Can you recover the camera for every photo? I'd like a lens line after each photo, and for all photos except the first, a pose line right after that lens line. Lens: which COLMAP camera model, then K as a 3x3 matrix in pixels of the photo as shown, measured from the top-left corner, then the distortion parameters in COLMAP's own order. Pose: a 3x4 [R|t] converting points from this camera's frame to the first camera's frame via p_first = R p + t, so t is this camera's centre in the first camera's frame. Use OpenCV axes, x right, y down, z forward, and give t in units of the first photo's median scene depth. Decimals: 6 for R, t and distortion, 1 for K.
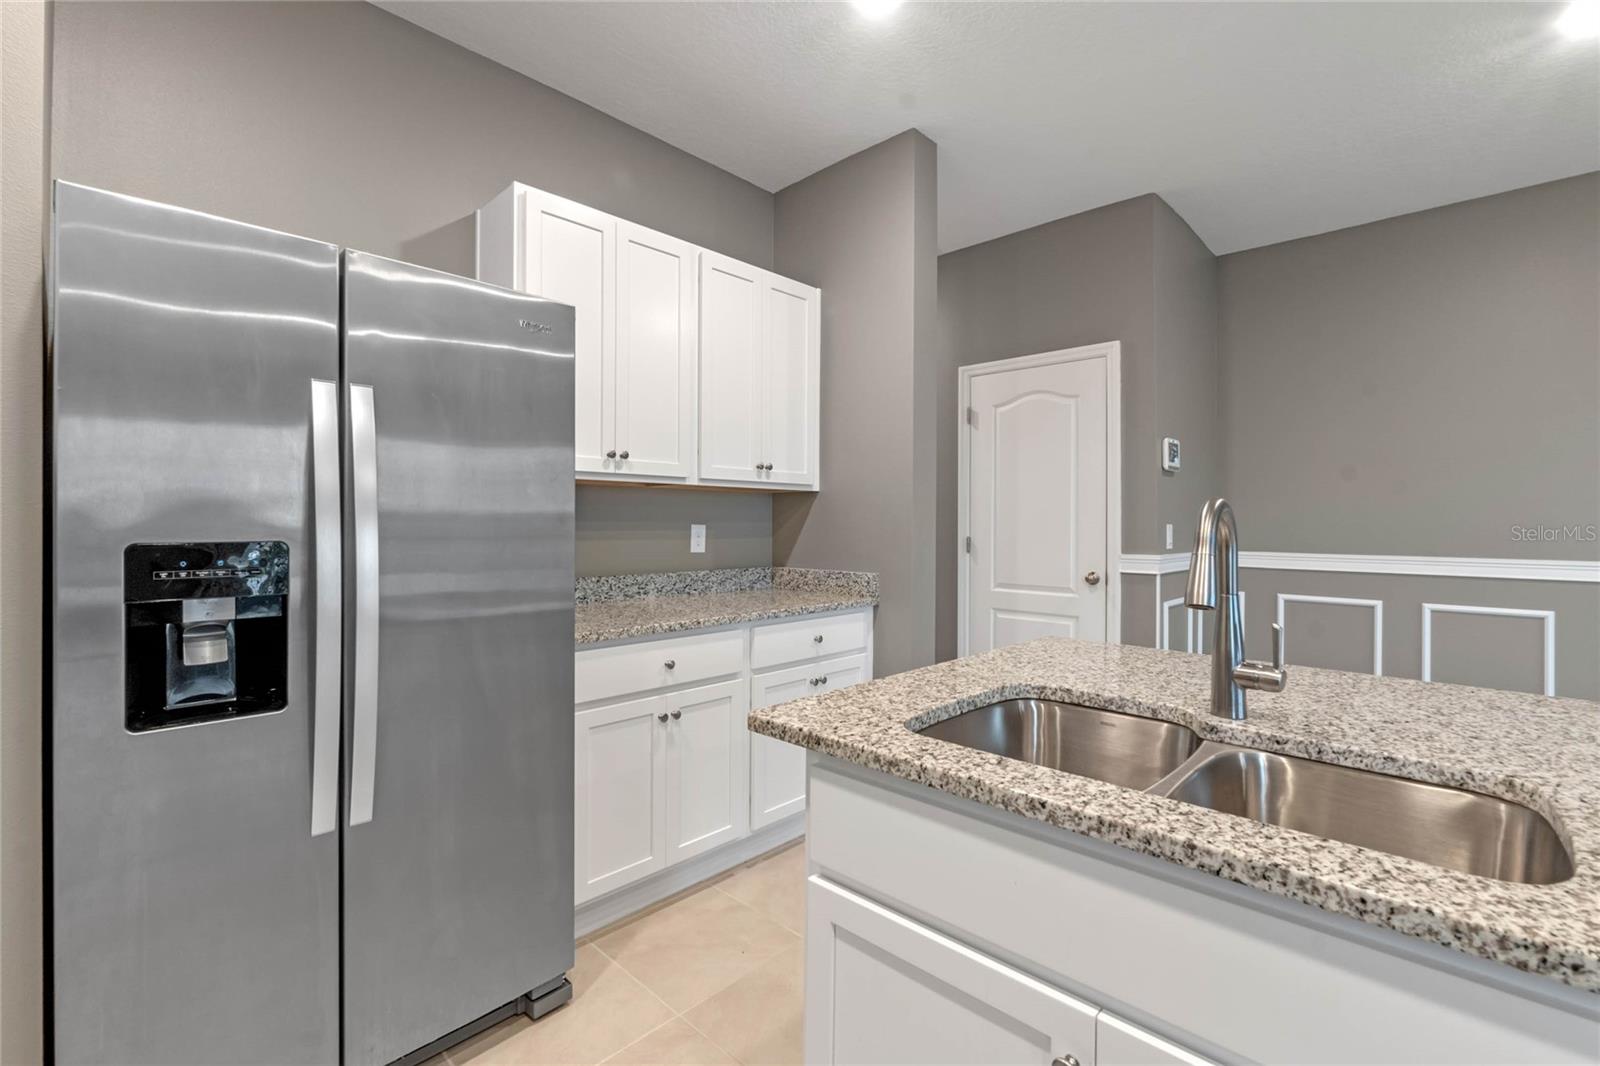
lens RADIAL K [[702.7, 0, 803.6], [0, 702.7, 524.3], [0, 0, 1]] dist [-0.001206, -0.000024]
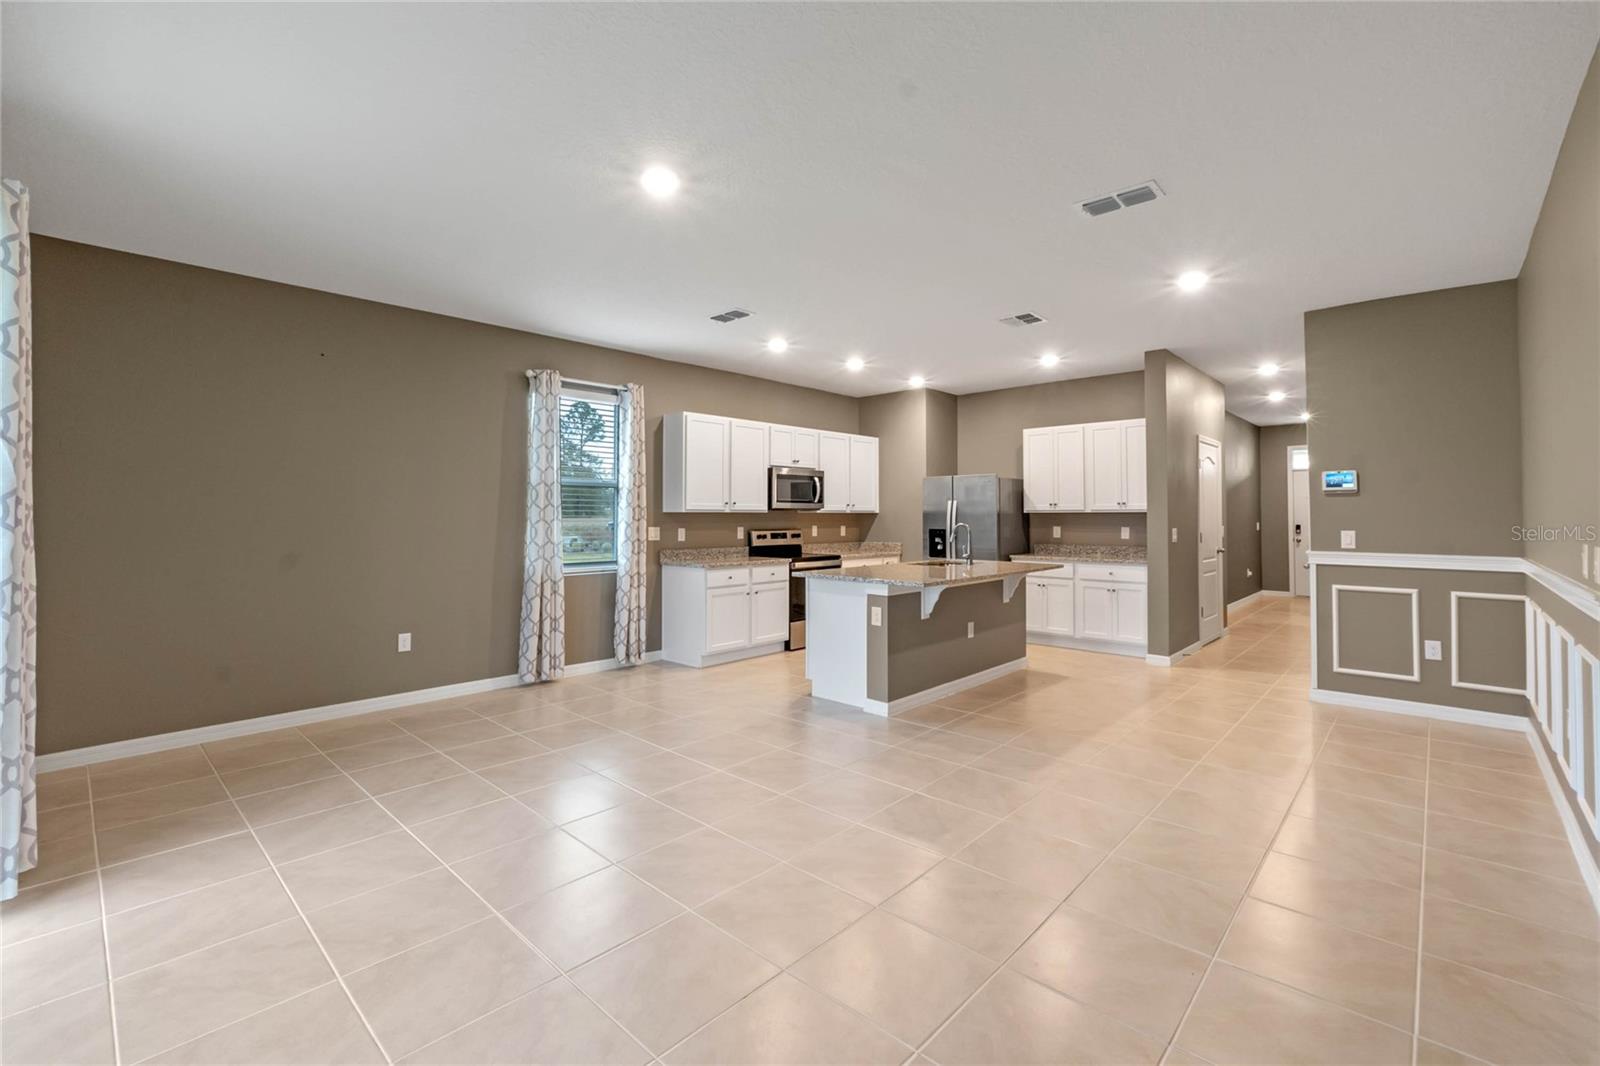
lens RADIAL K [[687.6, 0, 800.0], [0, 687.6, 502.3], [0, 0, 1]] dist [-0.001867, -0.000034]
pose [[0.012962, -0.025330, -0.999595, 5.006325], [-0.000841, 0.999678, -0.025343, -0.054503], [0.999916, 0.001170, 0.012936, -0.291704]]
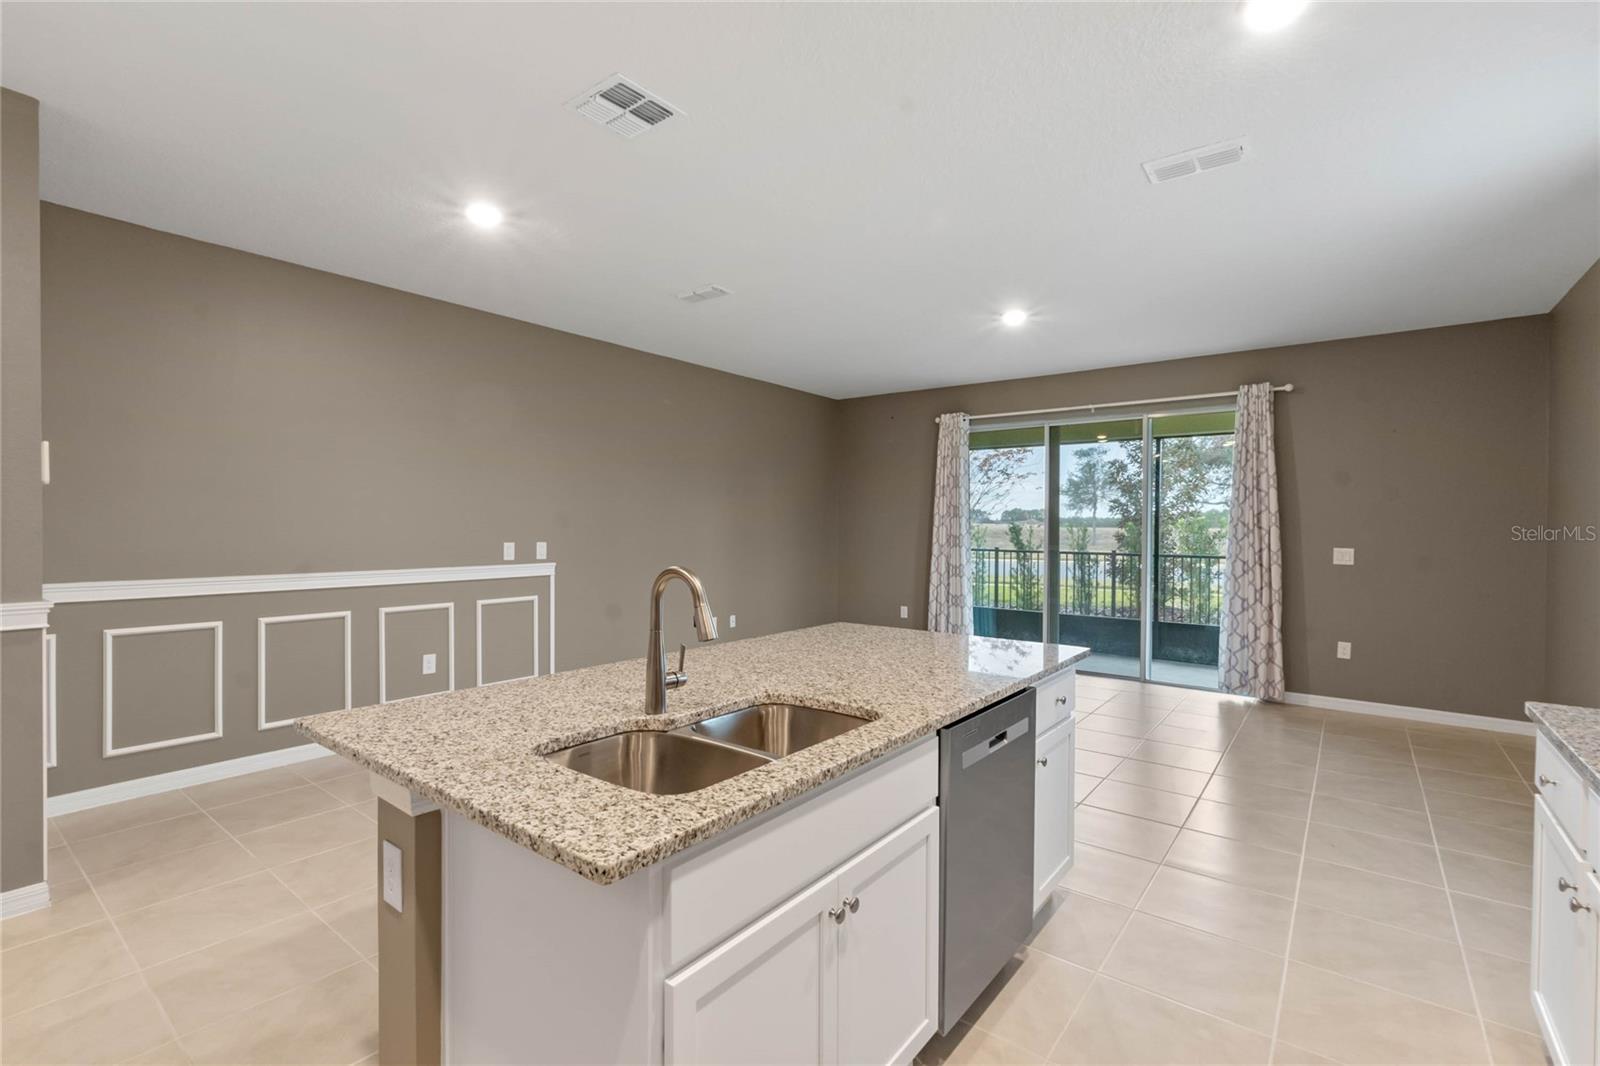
lens RADIAL K [[718.4, 0, 800.0], [0, 718.4, 533.0], [0, 0, 1]] dist [-0.002175, -0.000185]
pose [[-0.103757, -0.016553, 0.994465, -0.784920], [-0.006945, 0.999849, 0.015918, -0.110170], [-0.994578, -0.005255, -0.103856, 0.740384]]
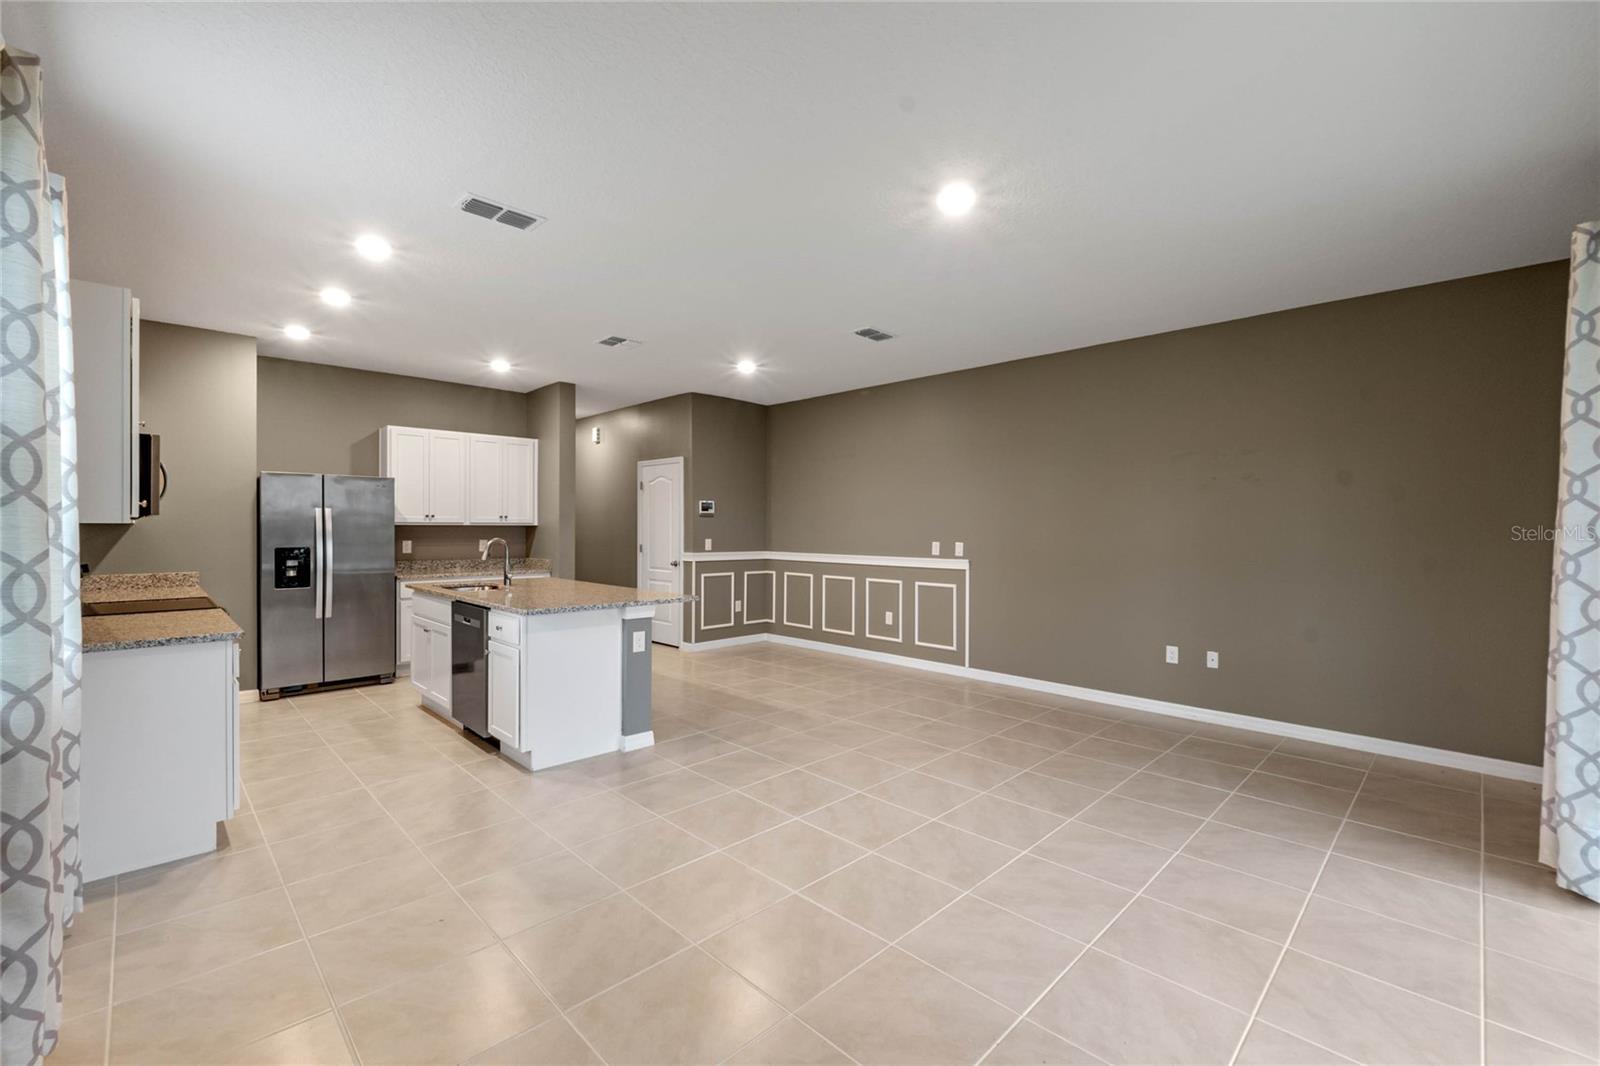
lens RADIAL K [[673.9, 0, 800.0], [0, 673.9, 533.0], [0, 0, 1]] dist [-0.000936, 0.000083]
pose [[0.999578, -0.001047, -0.029014, 2.326072], [0.001241, 0.999977, 0.006688, -0.085651], [0.029006, -0.006722, 0.999557, -2.958806]]
